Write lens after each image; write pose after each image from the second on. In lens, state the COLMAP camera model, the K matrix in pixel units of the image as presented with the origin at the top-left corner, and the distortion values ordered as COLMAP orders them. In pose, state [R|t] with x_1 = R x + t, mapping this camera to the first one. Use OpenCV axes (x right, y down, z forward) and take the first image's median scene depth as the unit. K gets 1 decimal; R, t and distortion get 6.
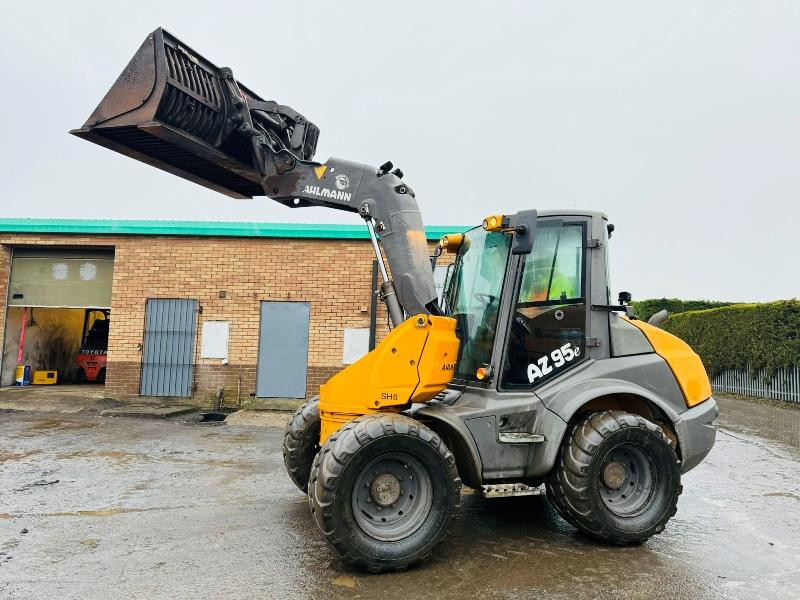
lens RADIAL K [[573.6, 0, 397.9], [0, 573.6, 308.2], [0, 0, 1]] dist [0.076452, -0.097314]
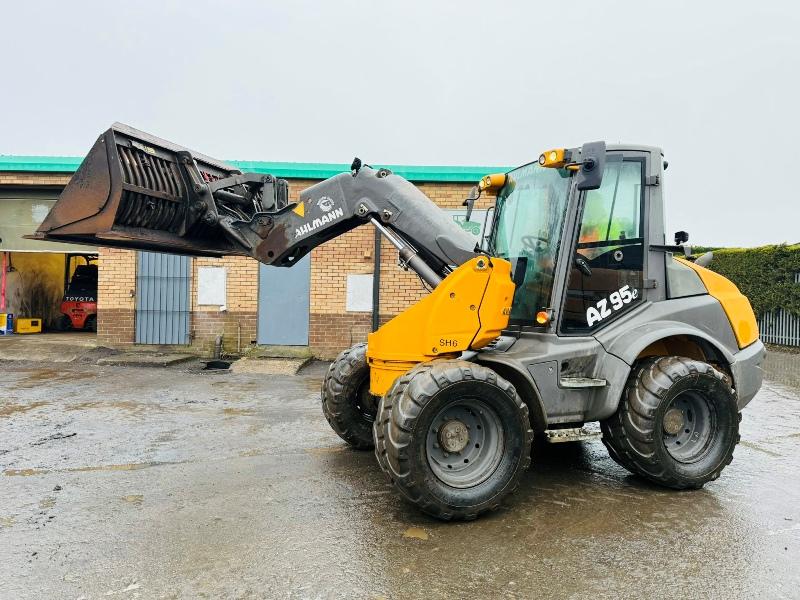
lens RADIAL K [[564.7, 0, 397.4], [0, 564.7, 307.0], [0, 0, 1]] dist [0.064211, -0.092789]
pose [[0.997716, -0.006941, 0.067196, -0.122652], [0.000878, 0.995956, 0.089837, 0.008773], [-0.067547, -0.089573, 0.993687, 0.061923]]
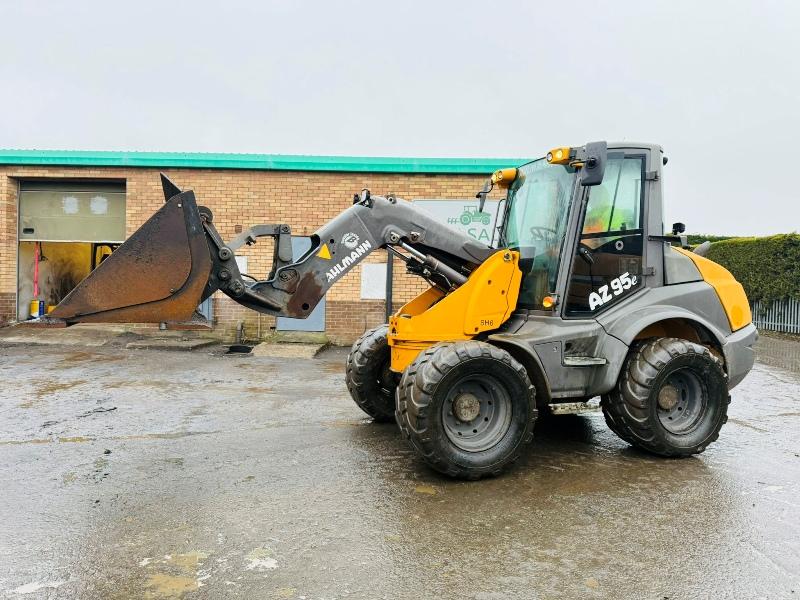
lens RADIAL K [[584.2, 0, 381.3], [0, 584.2, 309.0], [0, 0, 1]] dist [0.012738, -0.003892]
pose [[0.999533, -0.004502, 0.030233, -0.148240], [0.001197, 0.994102, 0.108443, 0.008343], [-0.030543, -0.108356, 0.993643, -0.041539]]
